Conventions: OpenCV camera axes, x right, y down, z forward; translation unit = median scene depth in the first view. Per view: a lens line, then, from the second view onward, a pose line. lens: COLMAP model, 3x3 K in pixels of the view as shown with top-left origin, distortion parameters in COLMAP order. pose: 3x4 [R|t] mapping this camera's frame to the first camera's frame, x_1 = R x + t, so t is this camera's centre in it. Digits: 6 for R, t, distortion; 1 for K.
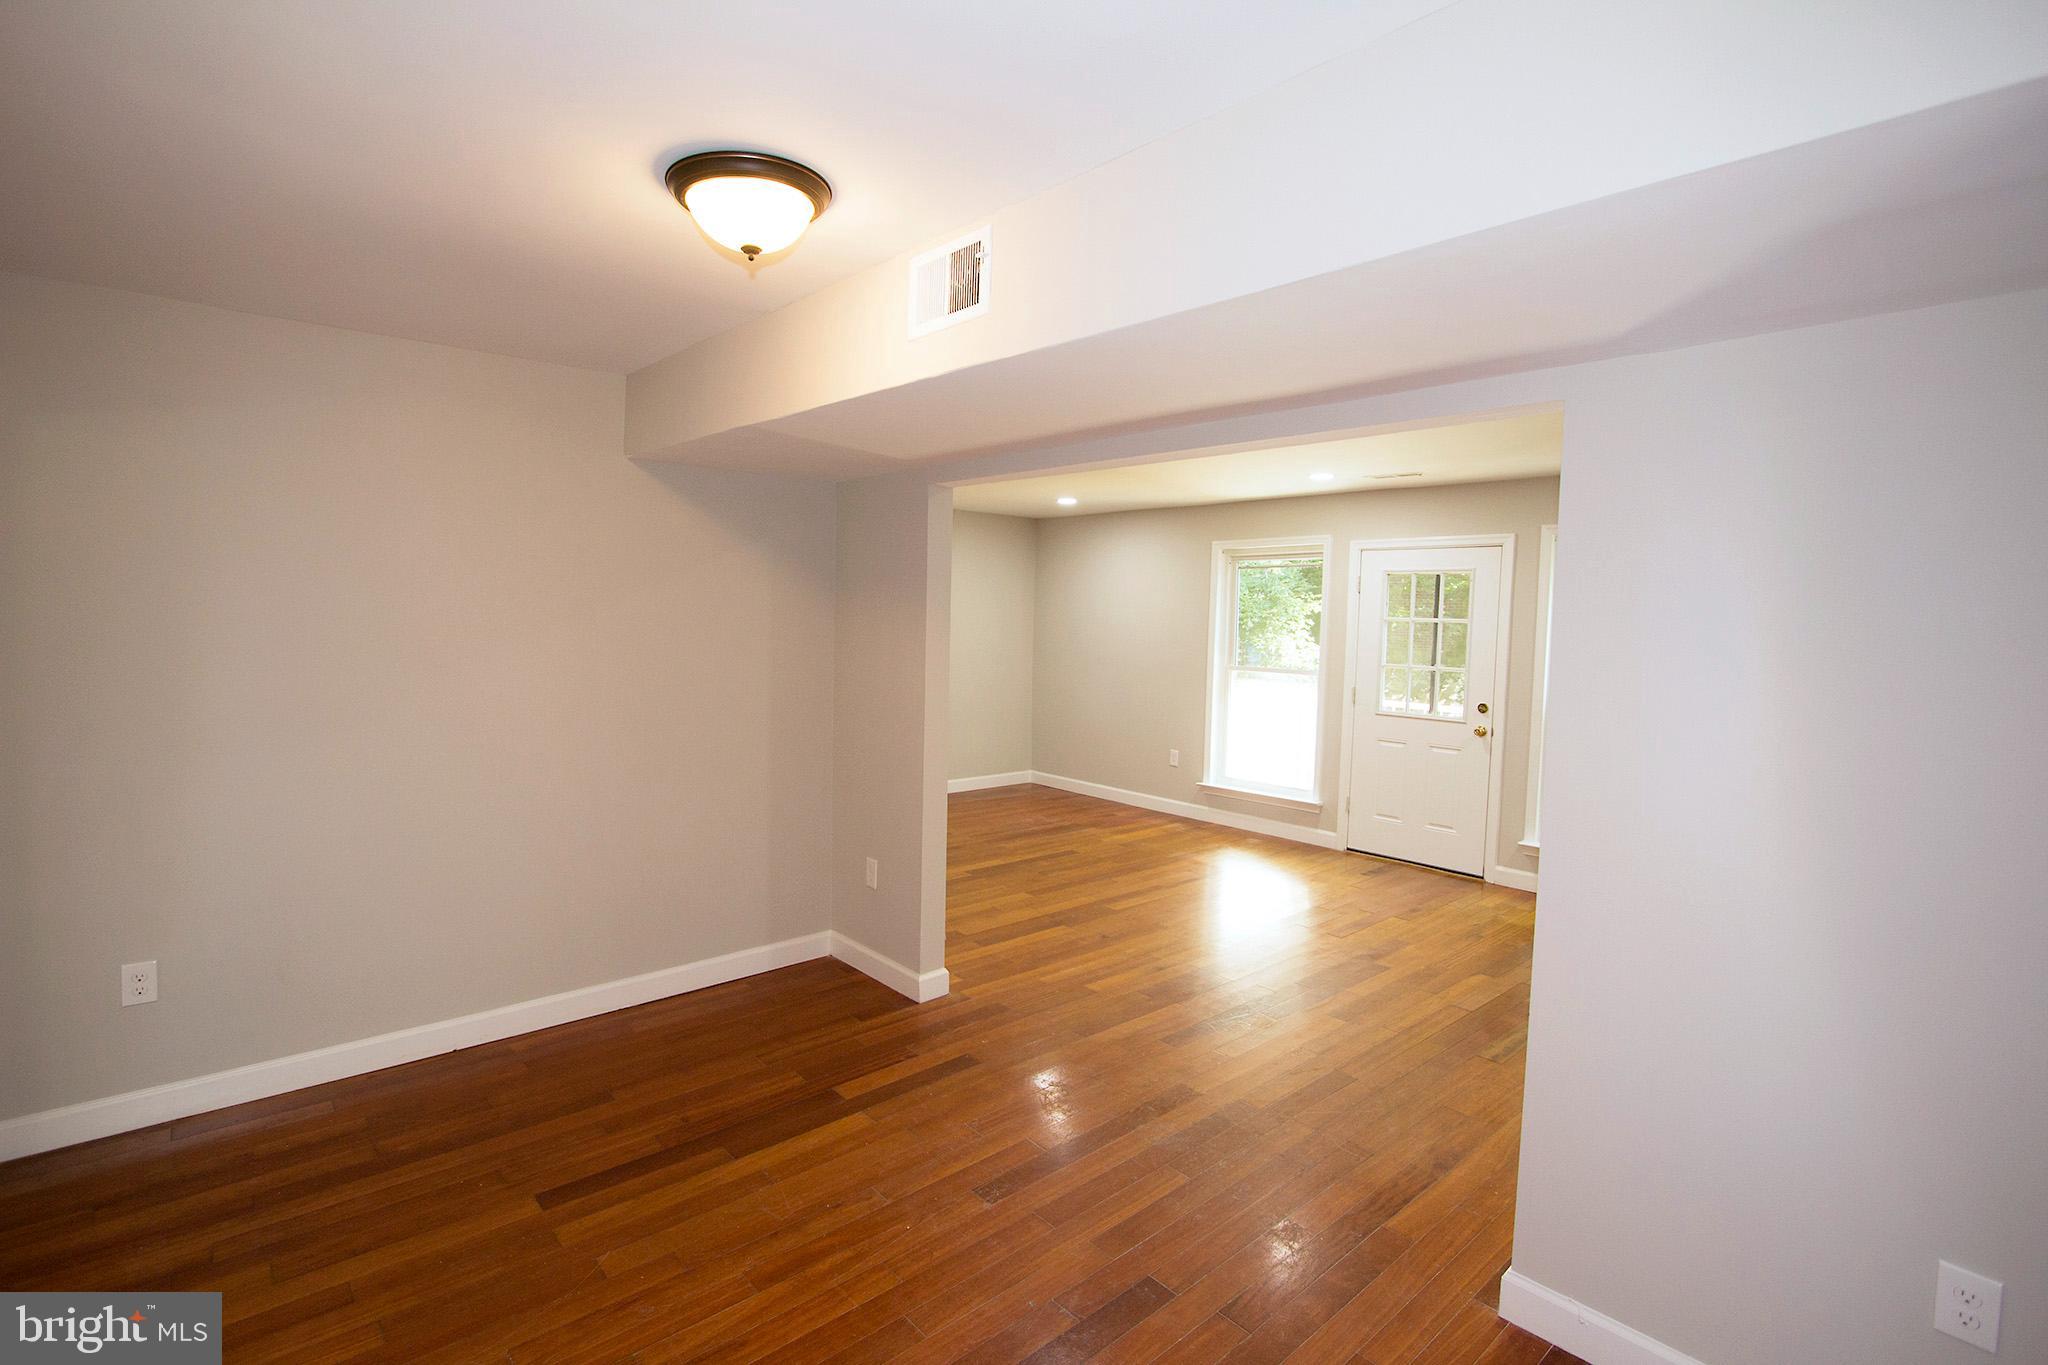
lens RADIAL K [[950.5, 0, 1018.4], [0, 950.5, 678.5], [0, 0, 1]] dist [-0.017060, 0.001054]
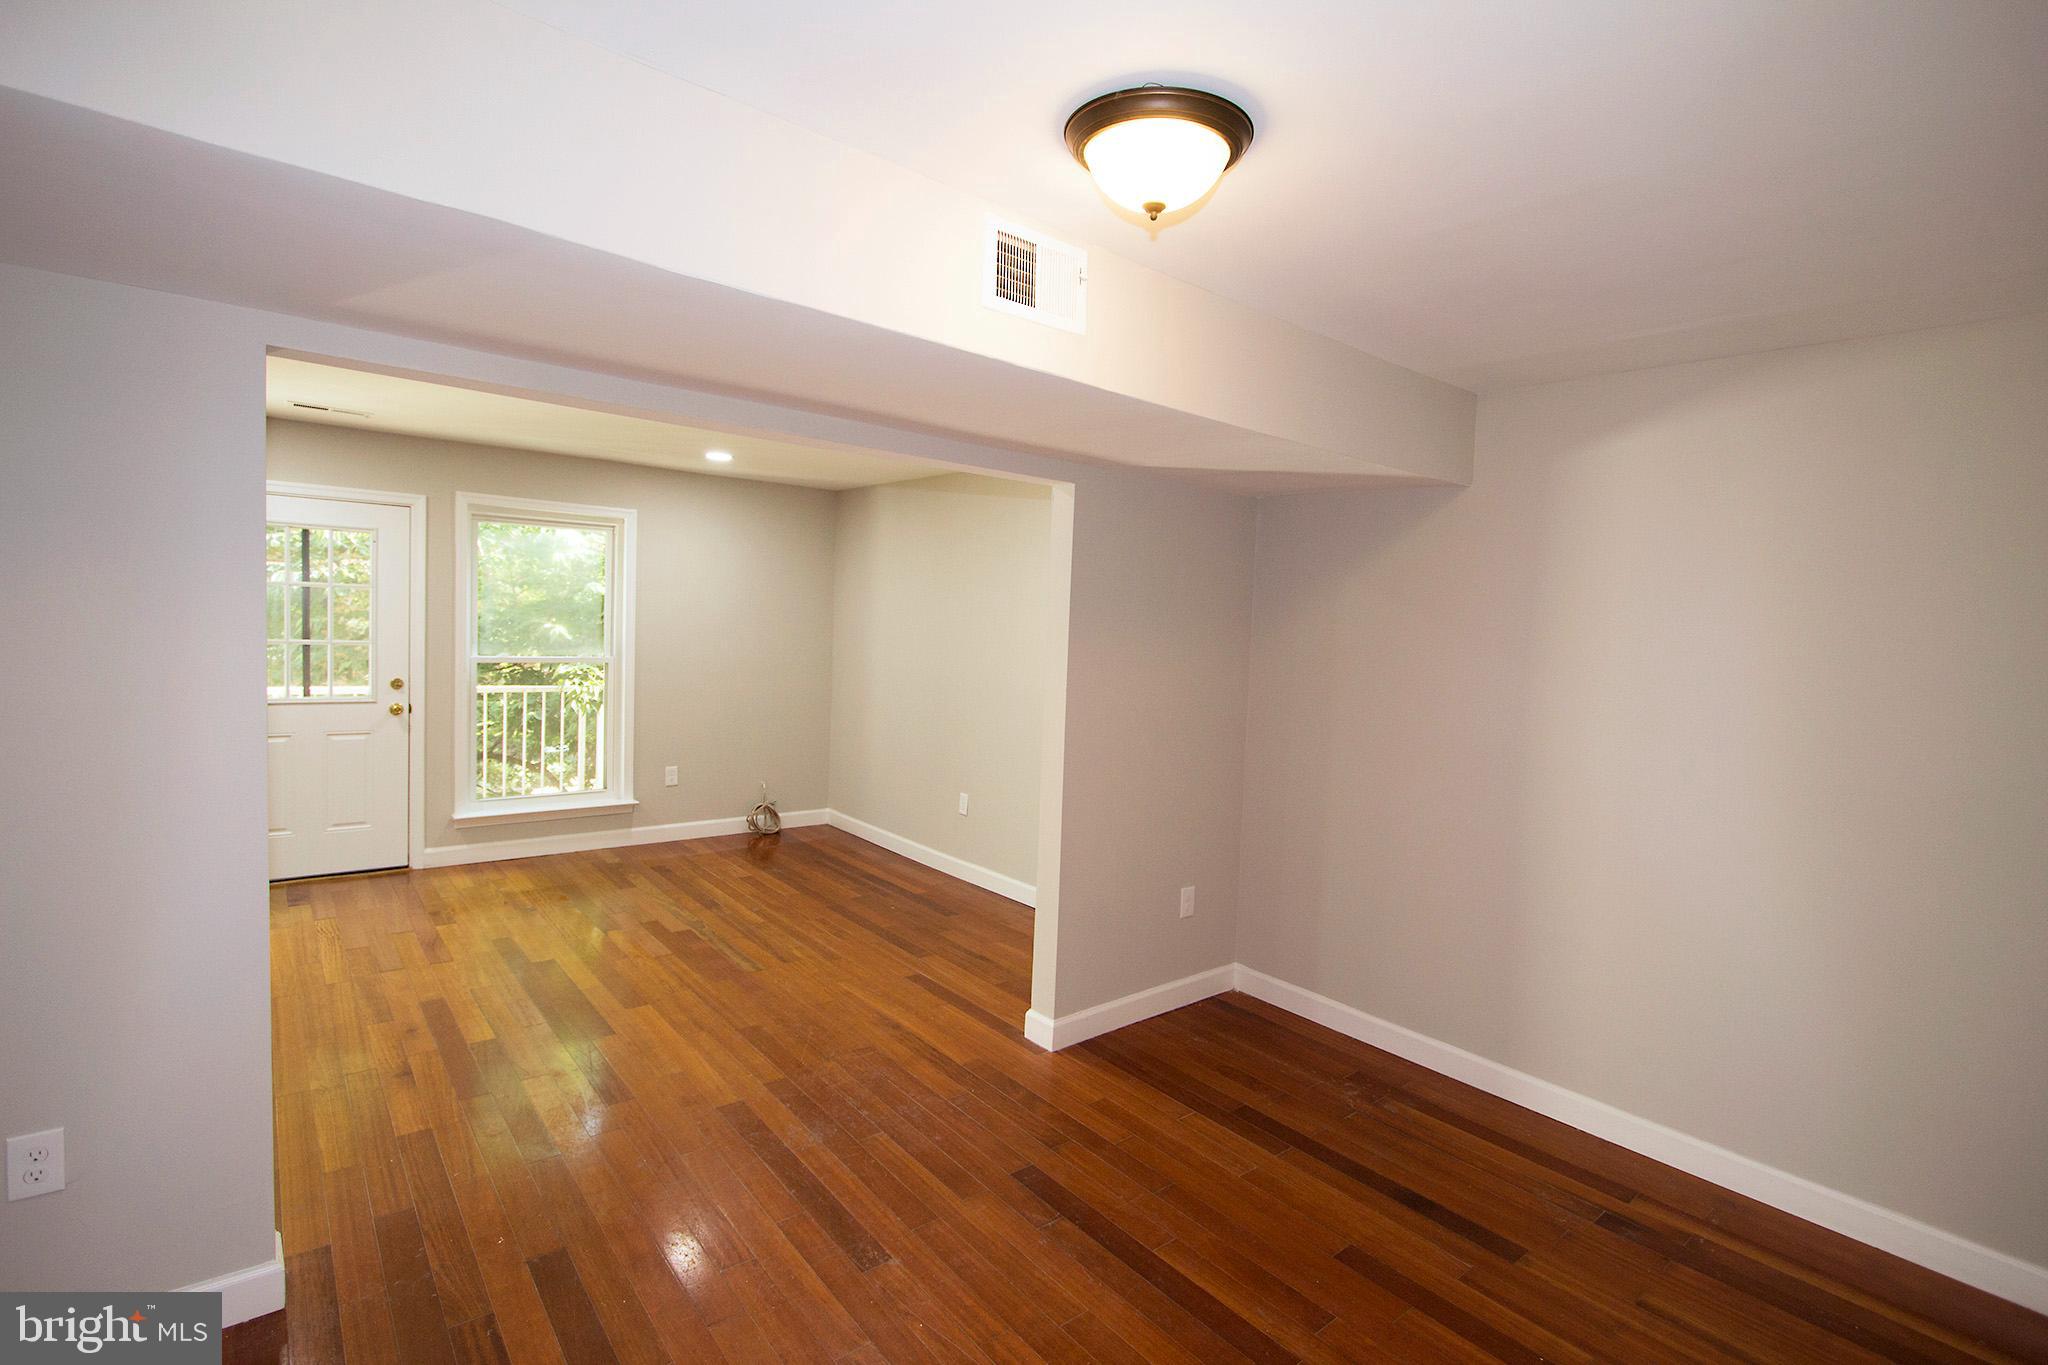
lens RADIAL K [[956.6, 0, 1008.5], [0, 956.6, 671.6], [0, 0, 1]] dist [0.000326, 0.000306]
pose [[0.050737, -0.074239, 0.995949, -0.549503], [0.025036, 0.997015, 0.073043, -0.045159], [-0.998398, 0.021228, 0.052444, 0.505008]]
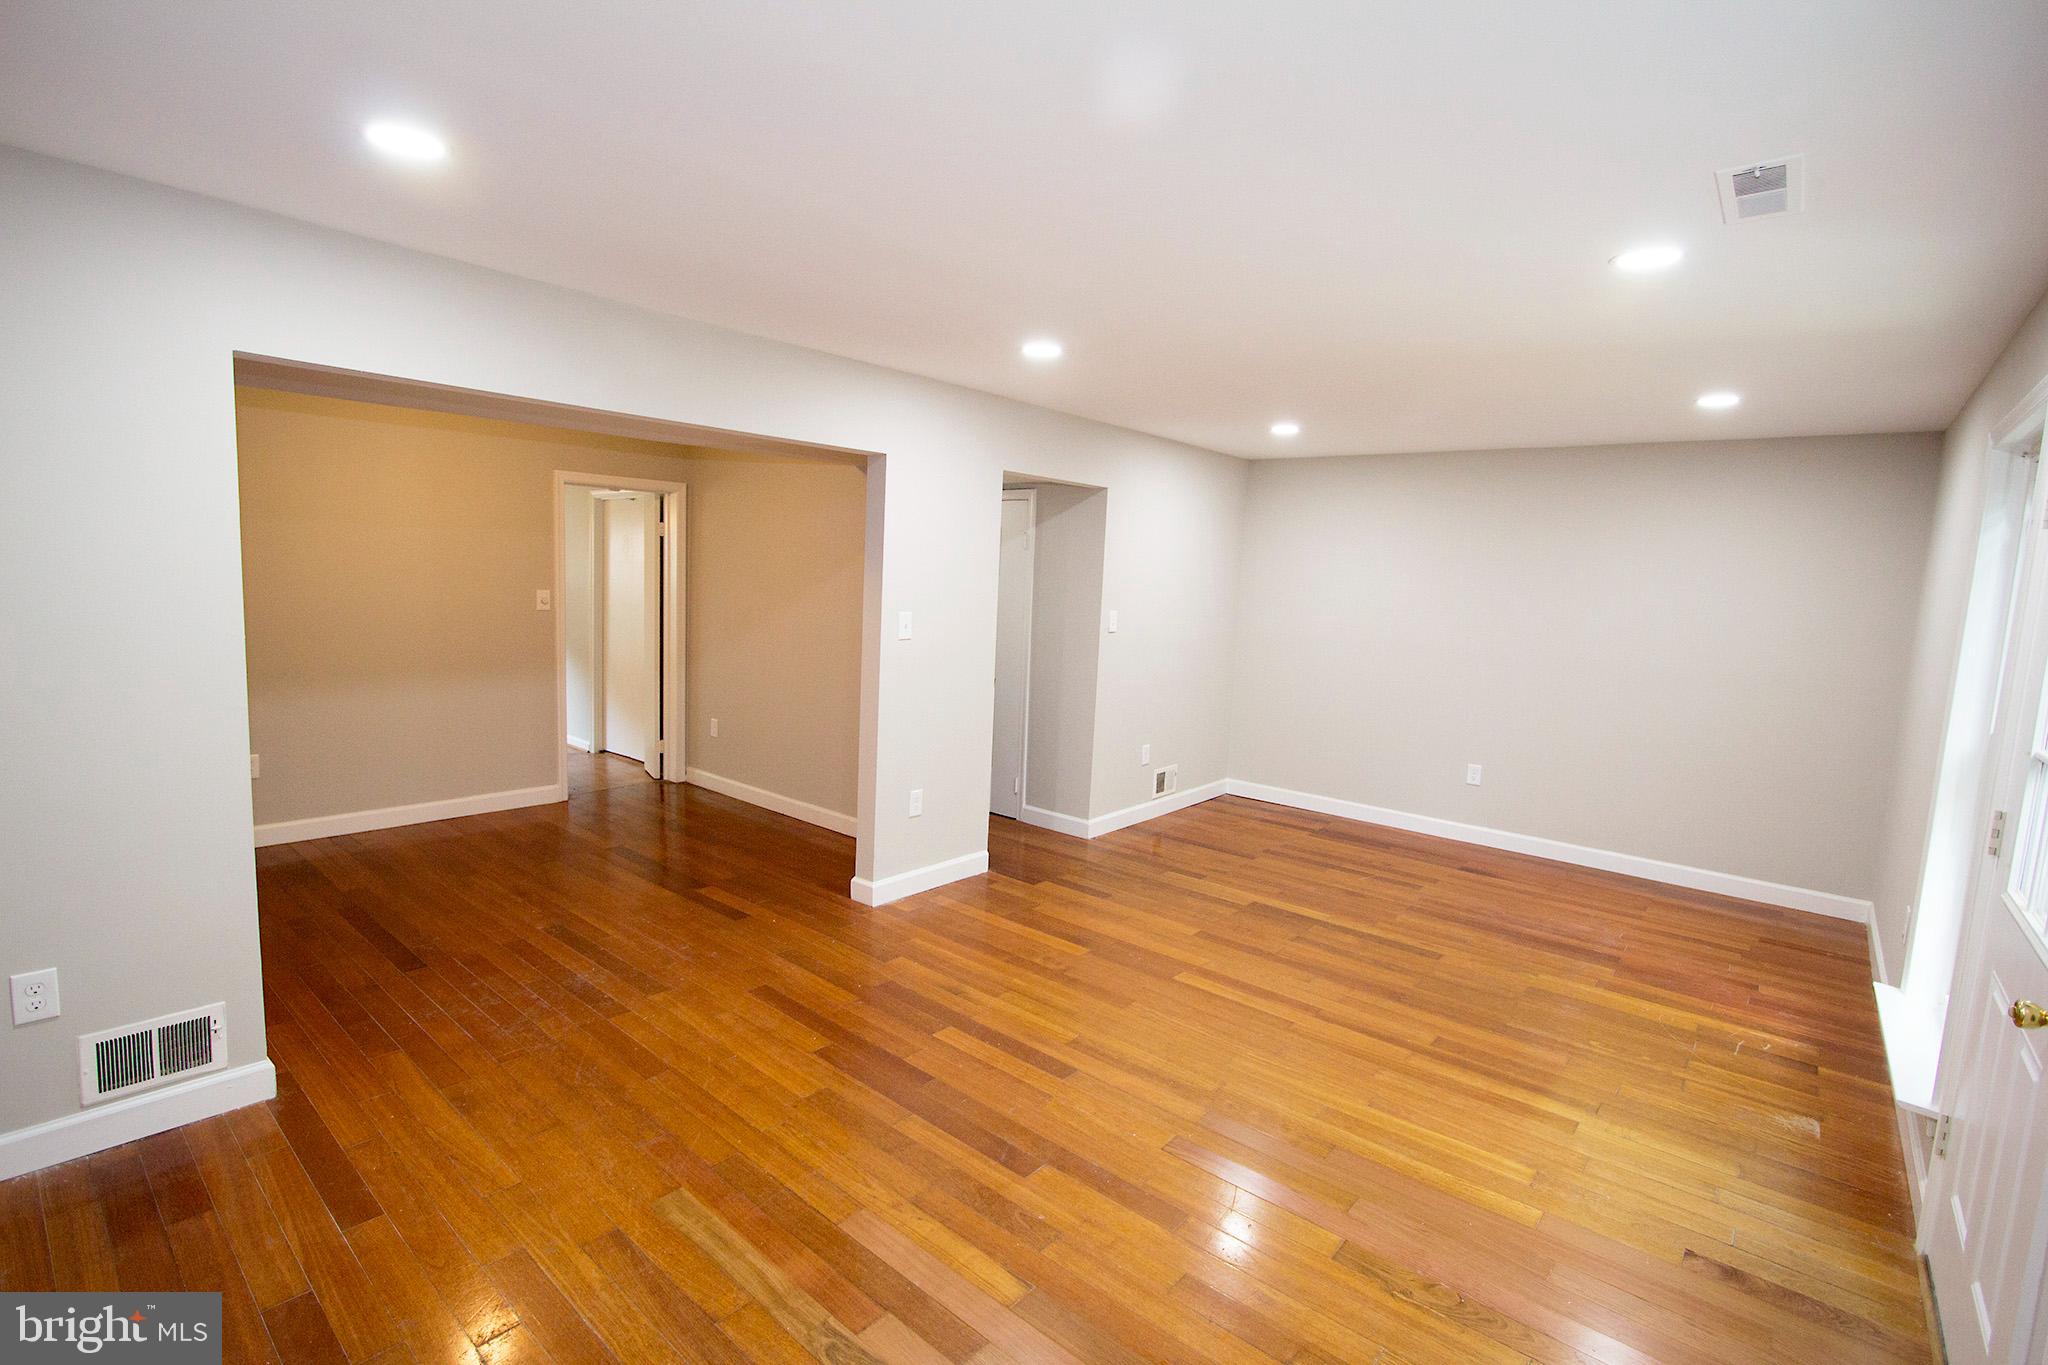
lens RADIAL K [[939.4, 0, 1019.9], [0, 939.4, 682.0], [0, 0, 1]] dist [-0.016107, 0.000147]
pose [[0.142762, 0.098386, -0.984855, 0.964064], [-0.107481, 0.990704, 0.083390, -0.040885], [0.983904, 0.093948, 0.152009, 0.922455]]
